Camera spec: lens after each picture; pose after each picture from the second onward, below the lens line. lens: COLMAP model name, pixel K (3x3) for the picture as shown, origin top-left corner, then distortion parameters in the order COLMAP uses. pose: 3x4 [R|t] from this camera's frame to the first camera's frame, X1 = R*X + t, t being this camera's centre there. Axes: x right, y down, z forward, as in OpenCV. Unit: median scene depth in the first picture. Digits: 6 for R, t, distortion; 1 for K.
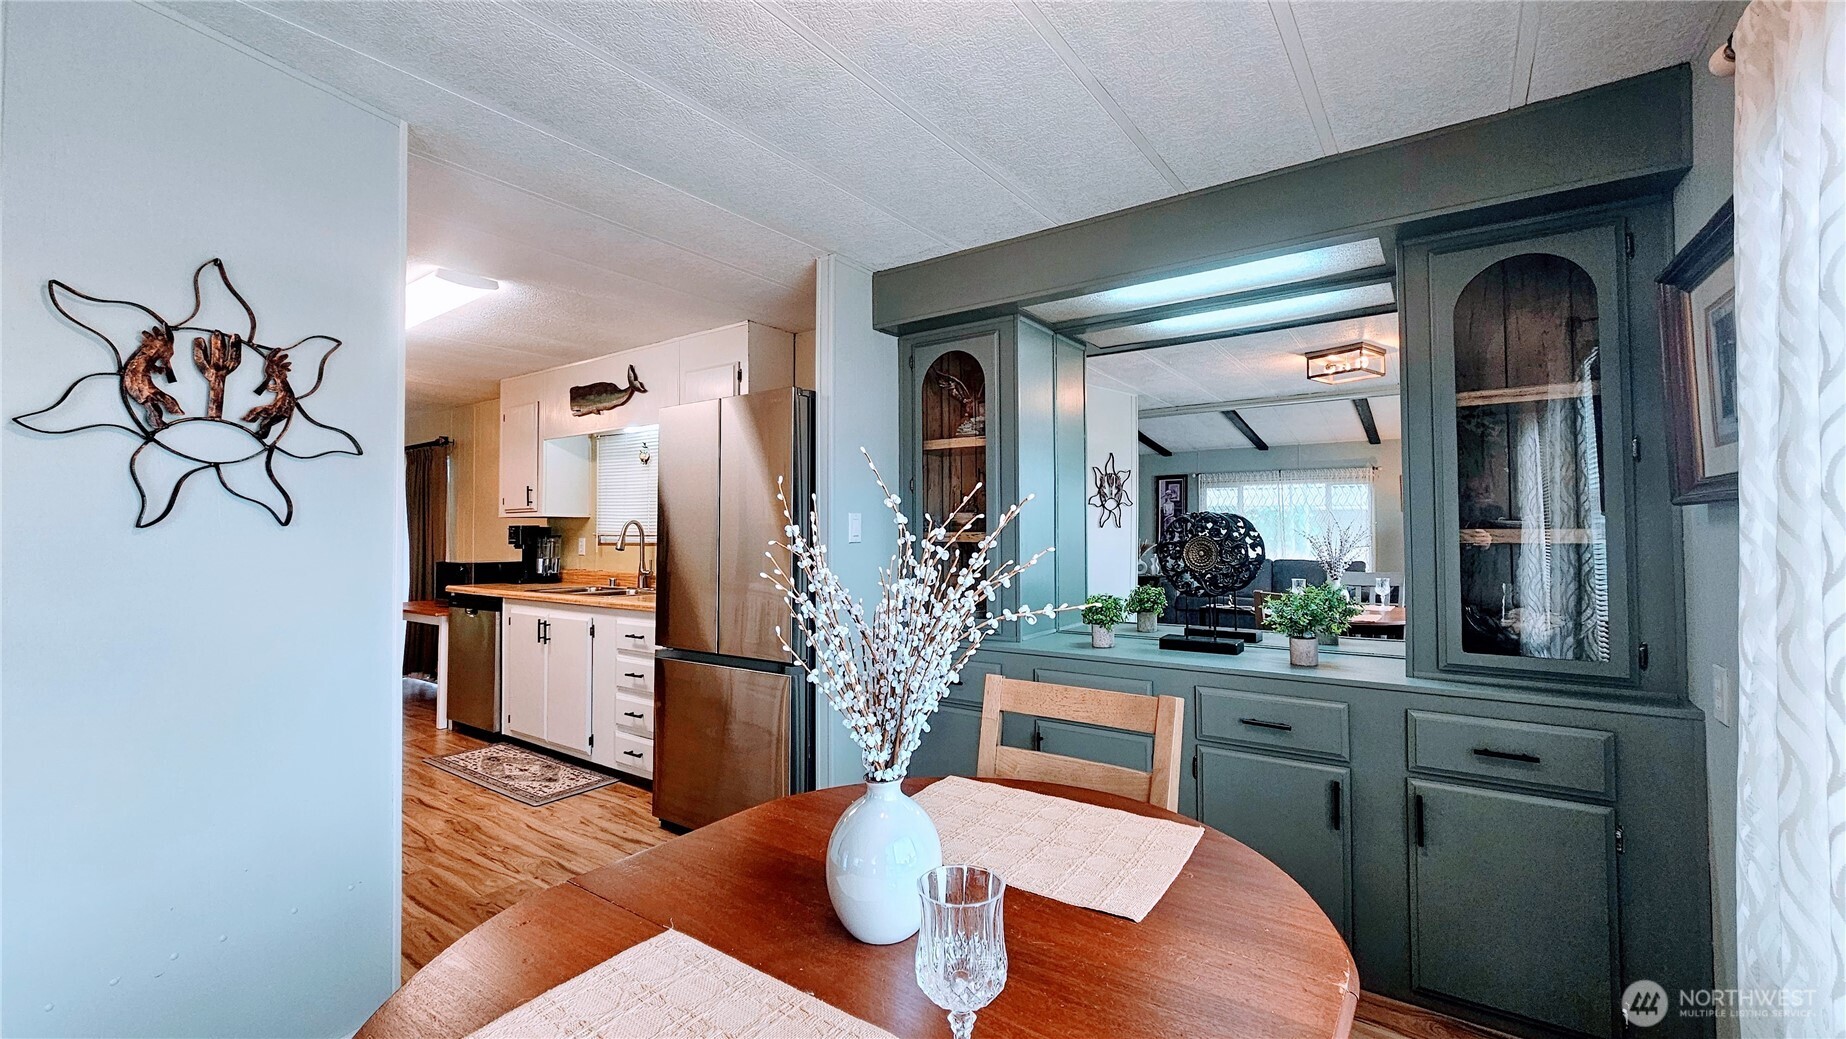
lens RADIAL K [[755.8, 0, 936.6], [0, 755.8, 512.3], [0, 0, 1]] dist [-0.003011, 0.000883]
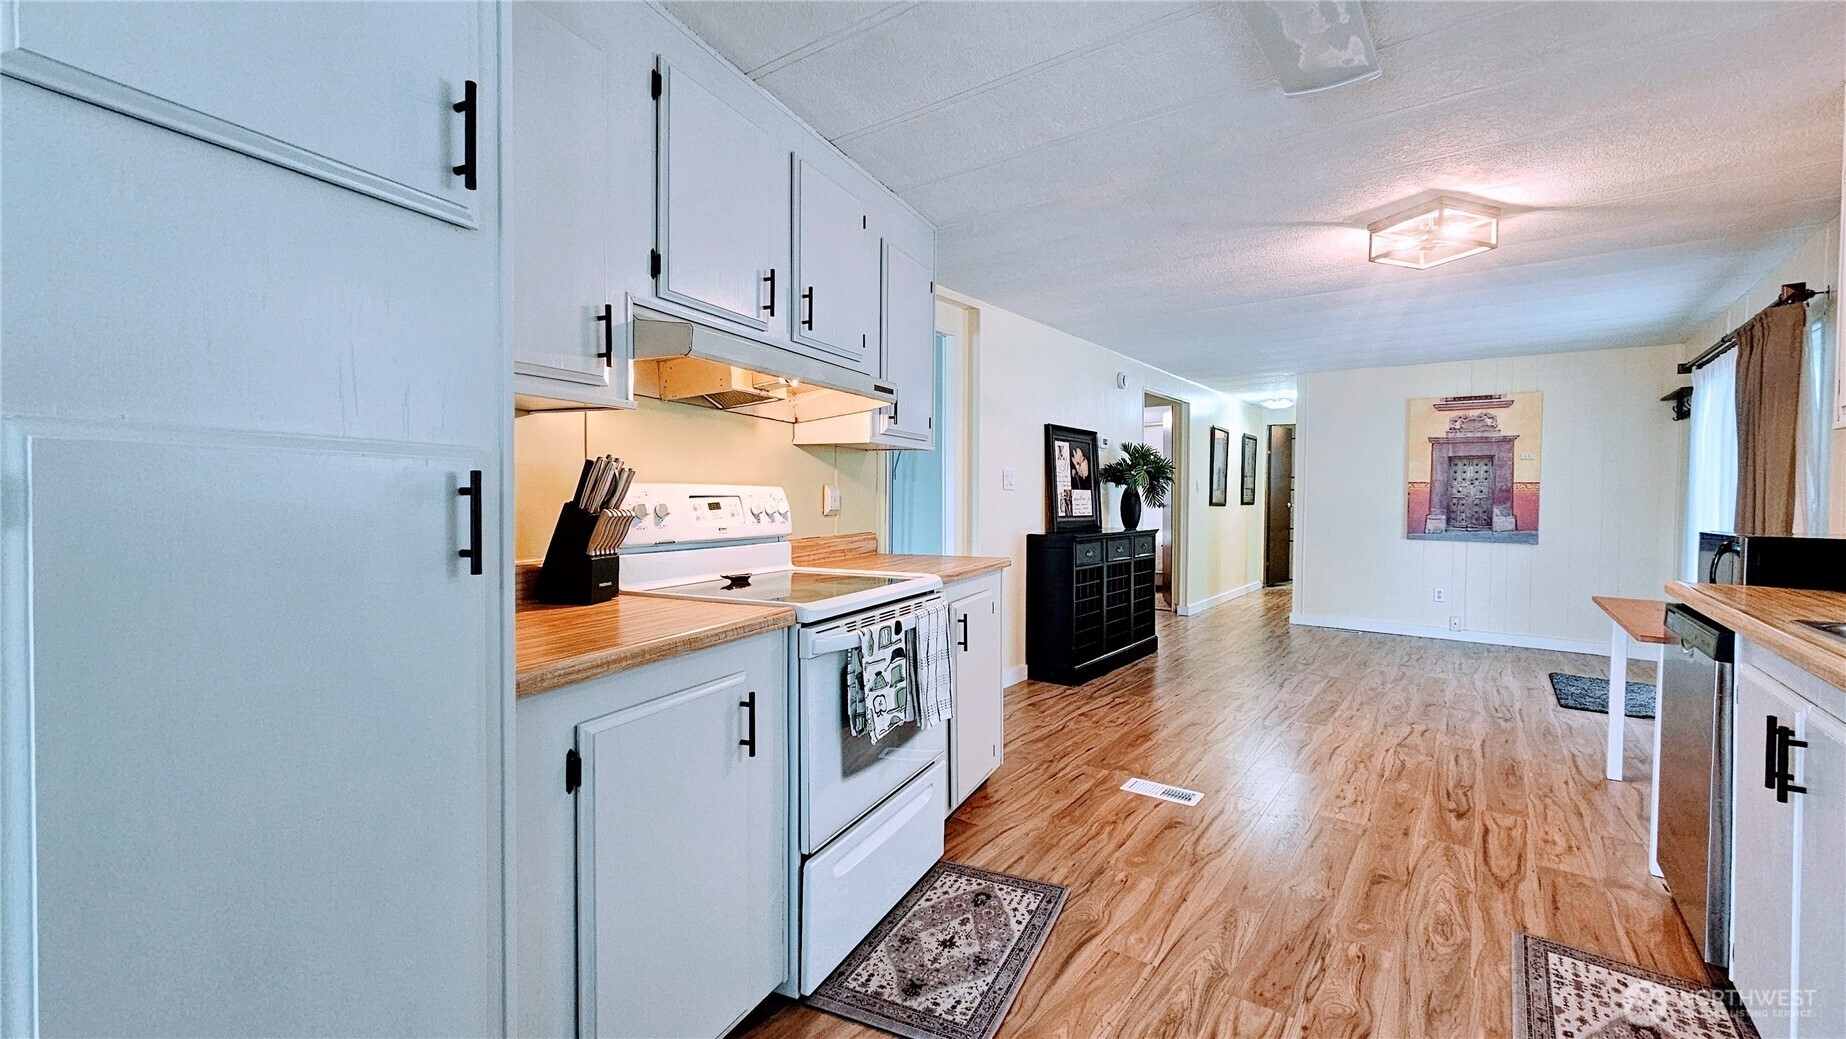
lens RADIAL K [[755.8, 0, 934.9], [0, 755.8, 511.8], [0, 0, 1]] dist [-0.003011, 0.000883]
pose [[-0.032117, 0.026266, -0.999139, -0.174072], [0.018310, 0.999502, 0.025687, 0.035402], [0.999316, -0.017469, -0.032582, 0.585799]]
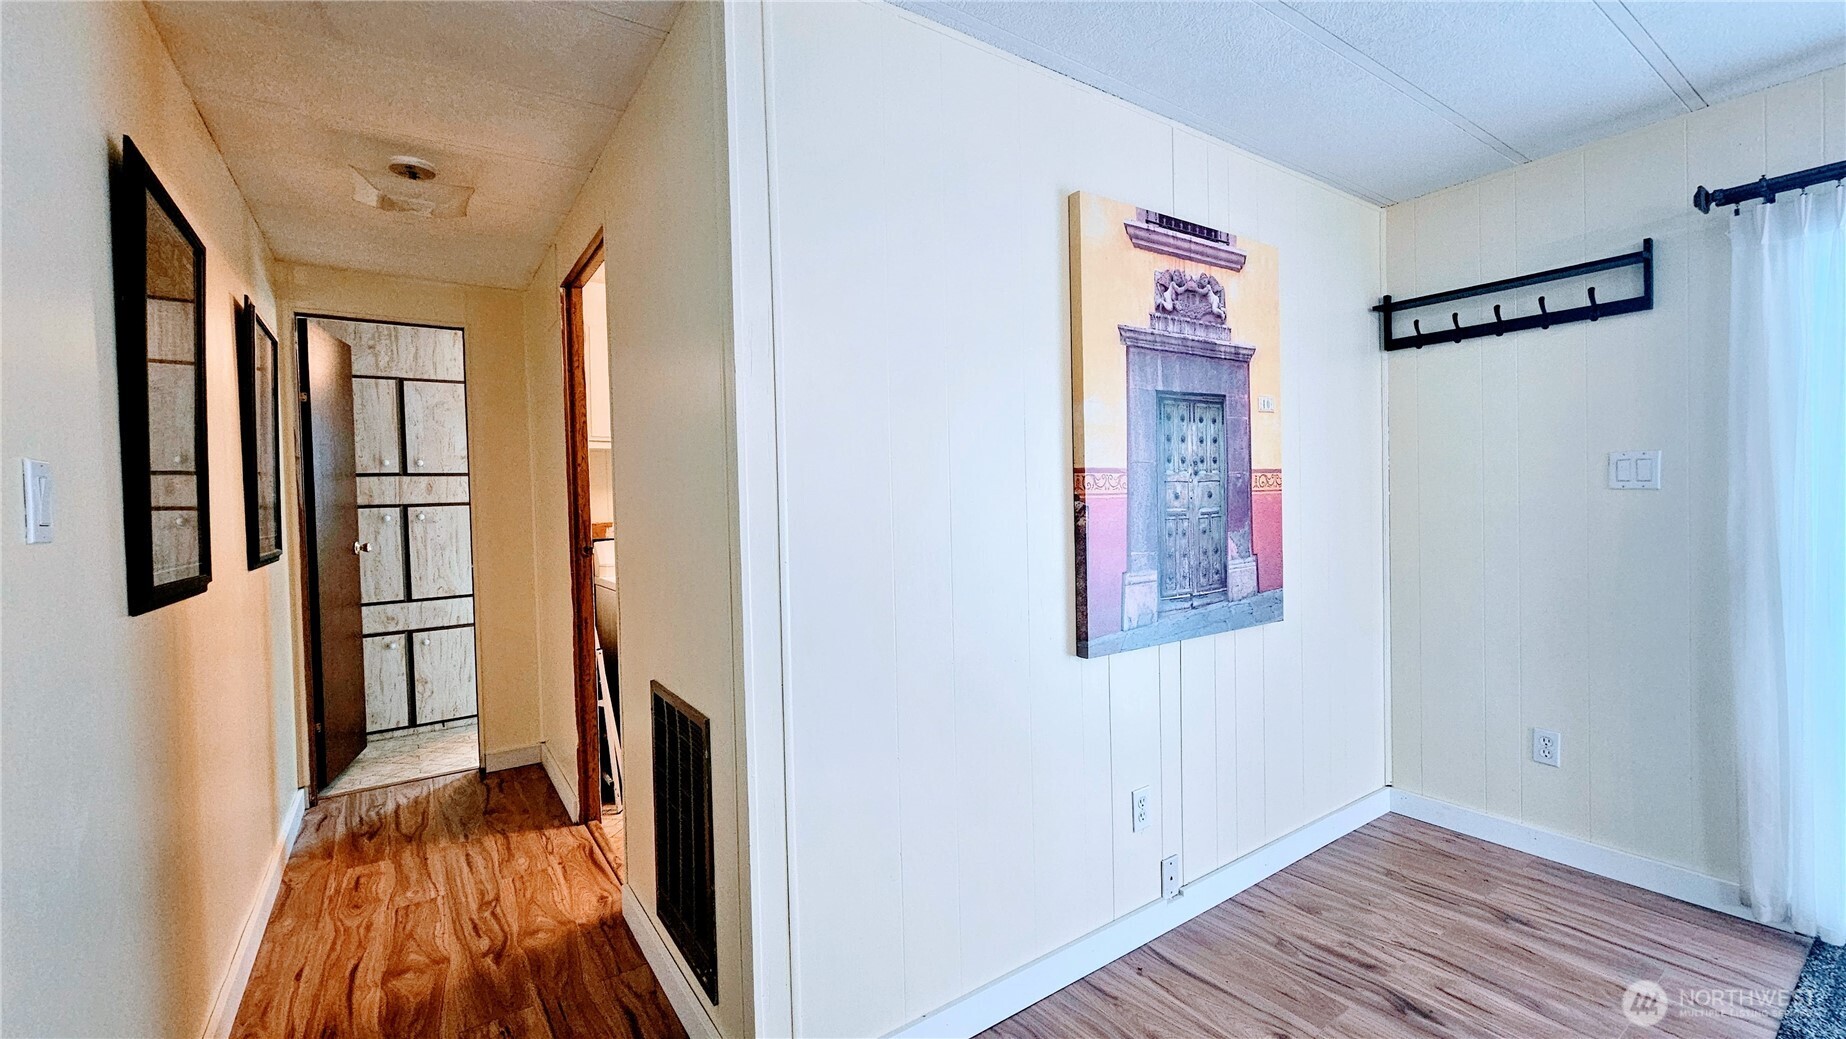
lens RADIAL K [[755.8, 0, 892.0], [0, 755.8, 511.0], [0, 0, 1]] dist [-0.003011, 0.000883]
pose [[0.935970, -0.015857, -0.351721, -1.538352], [0.032285, 0.998642, 0.040892, 0.035552], [0.350595, -0.049629, 0.935211, 0.981734]]
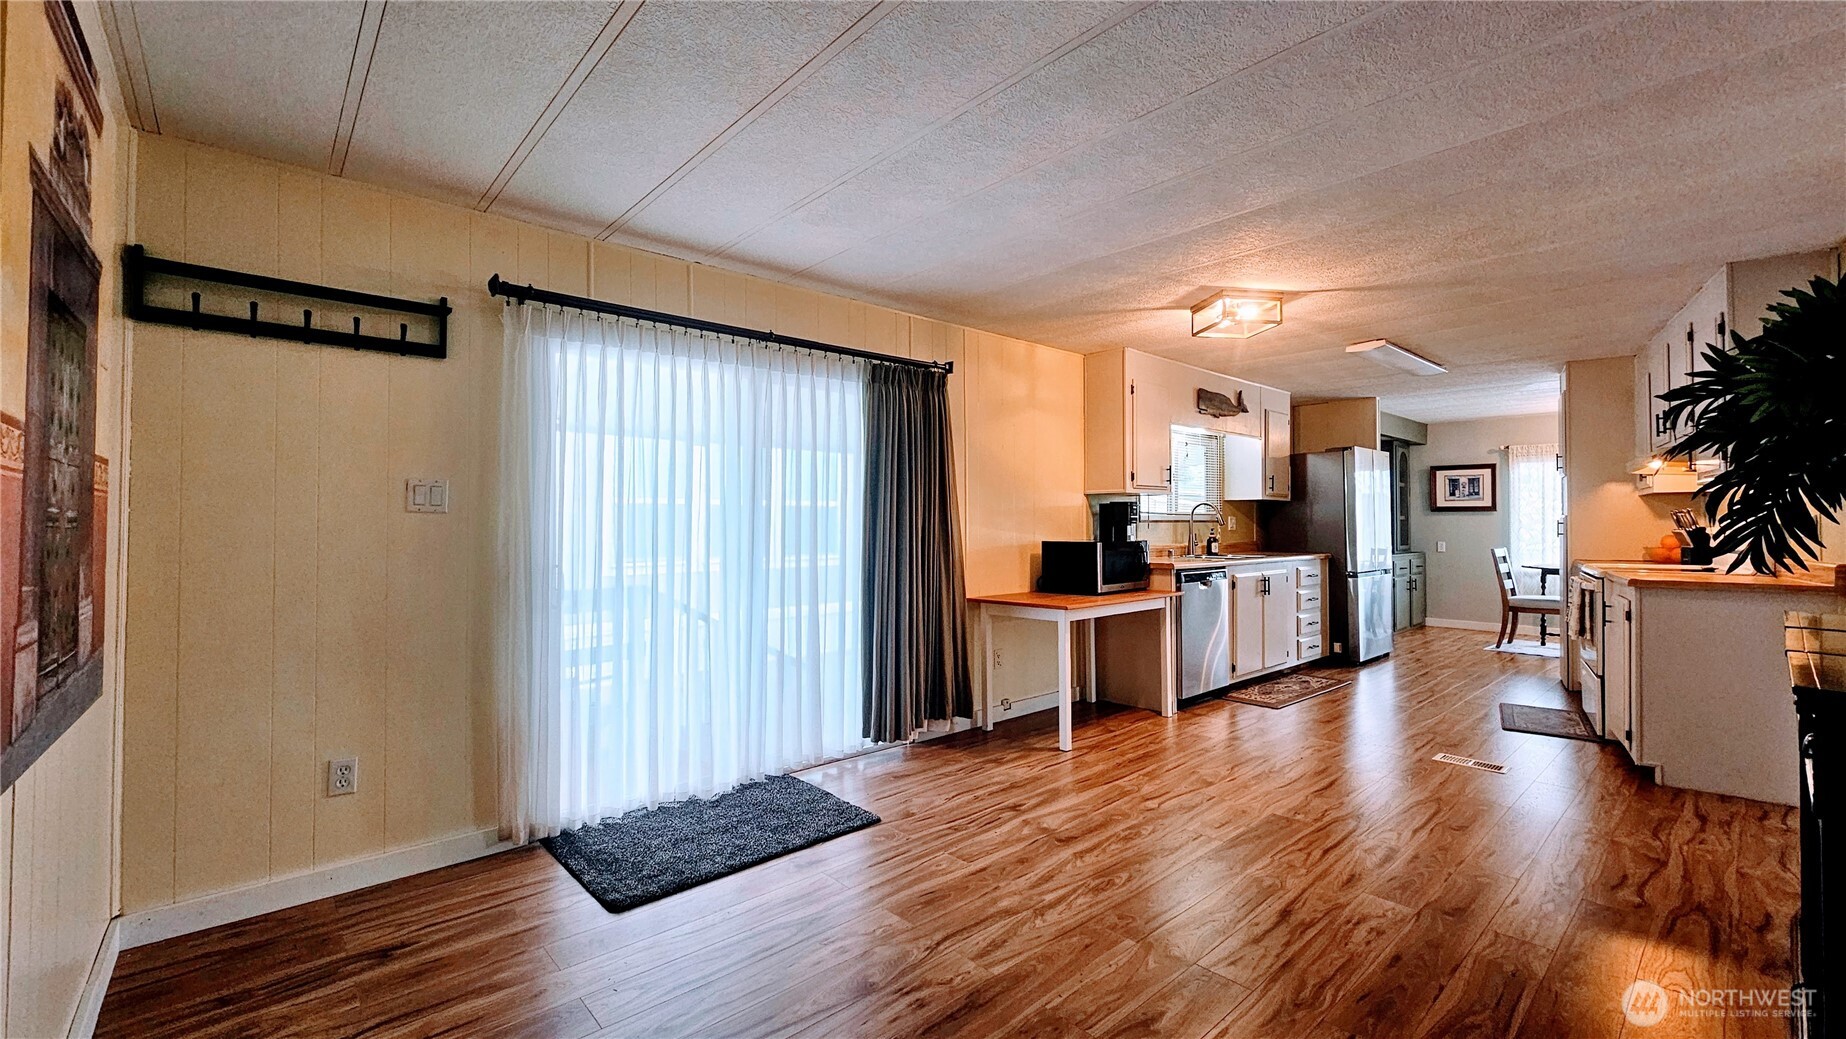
lens RADIAL K [[755.8, 0, 936.4], [0, 755.8, 512.5], [0, 0, 1]] dist [-0.003011, 0.000883]
pose [[0.225694, 0.021118, 0.973969, -1.716455], [-0.022726, 0.999607, -0.016408, 0.057459], [-0.973933, -0.018431, 0.226085, 1.123976]]
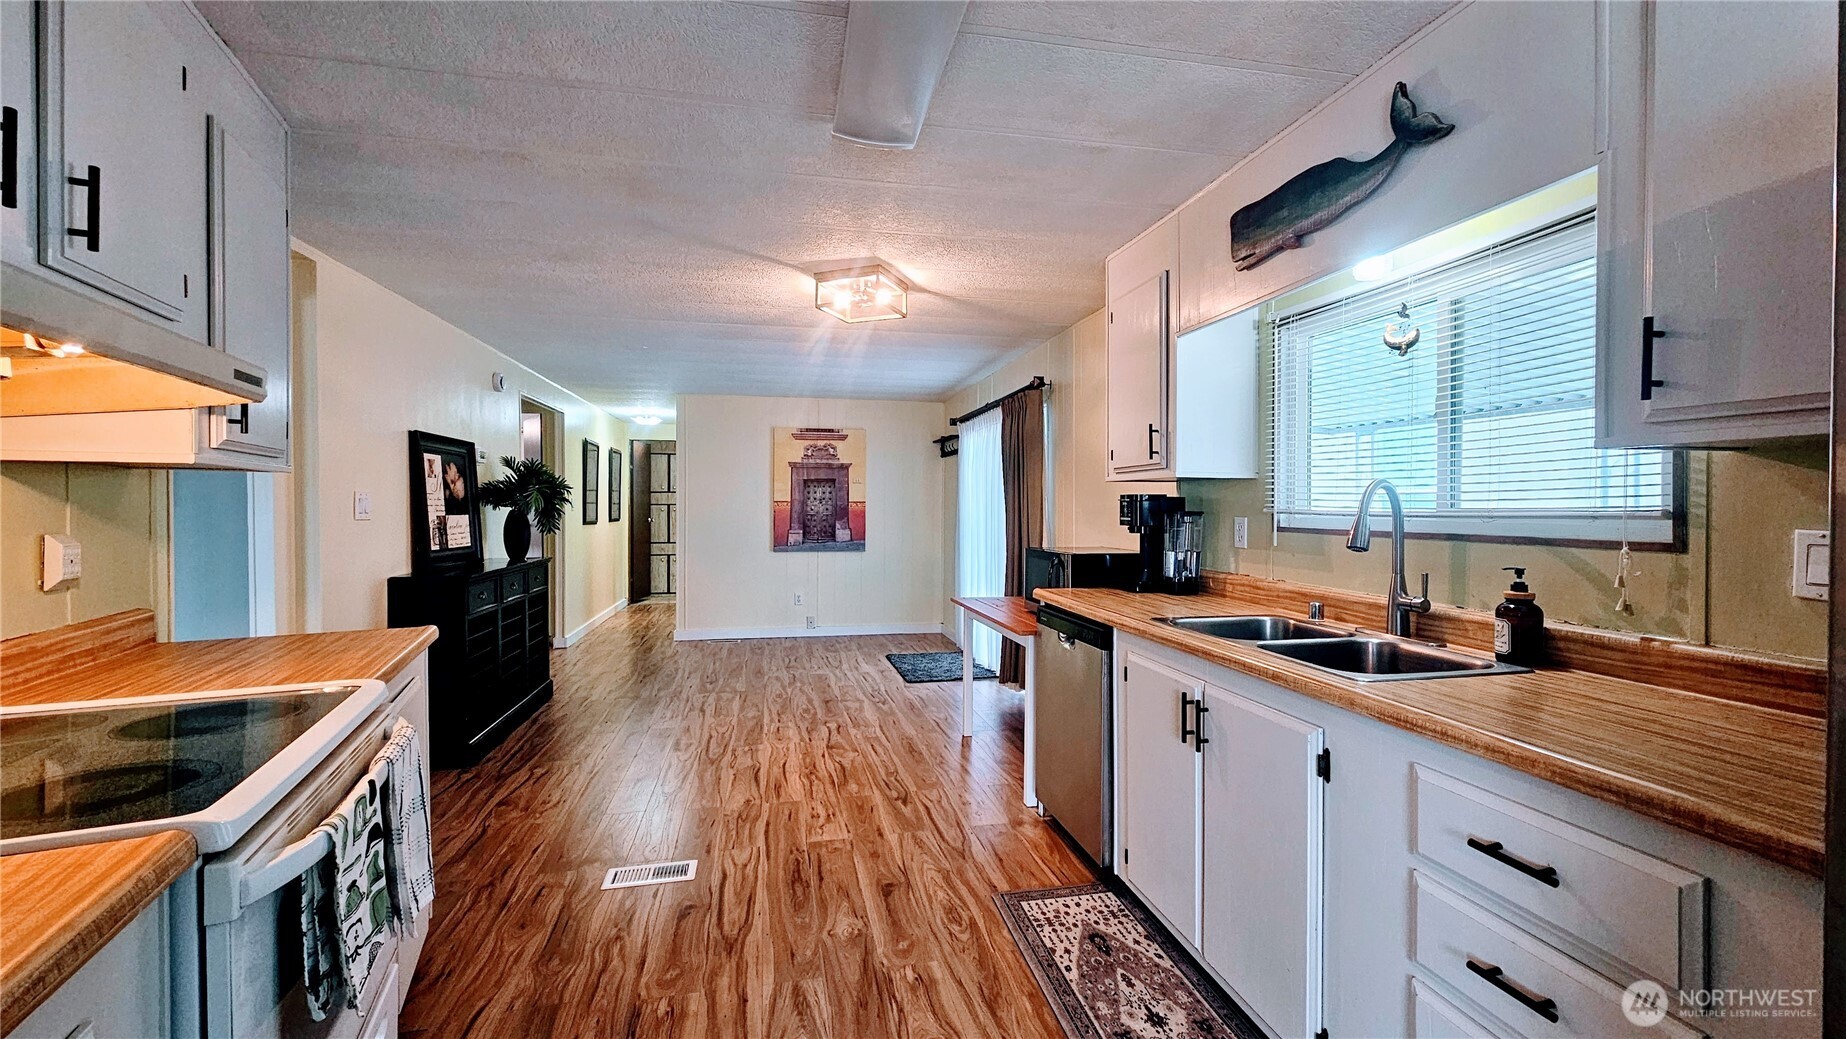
lens RADIAL K [[755.8, 0, 930.9], [0, 755.8, 510.6], [0, 0, 1]] dist [-0.003011, 0.000883]
pose [[0.729325, 0.009301, -0.684104, -0.287496], [0.014169, 0.999488, 0.028694, 0.012064], [0.684020, -0.030620, 0.728820, 0.496931]]
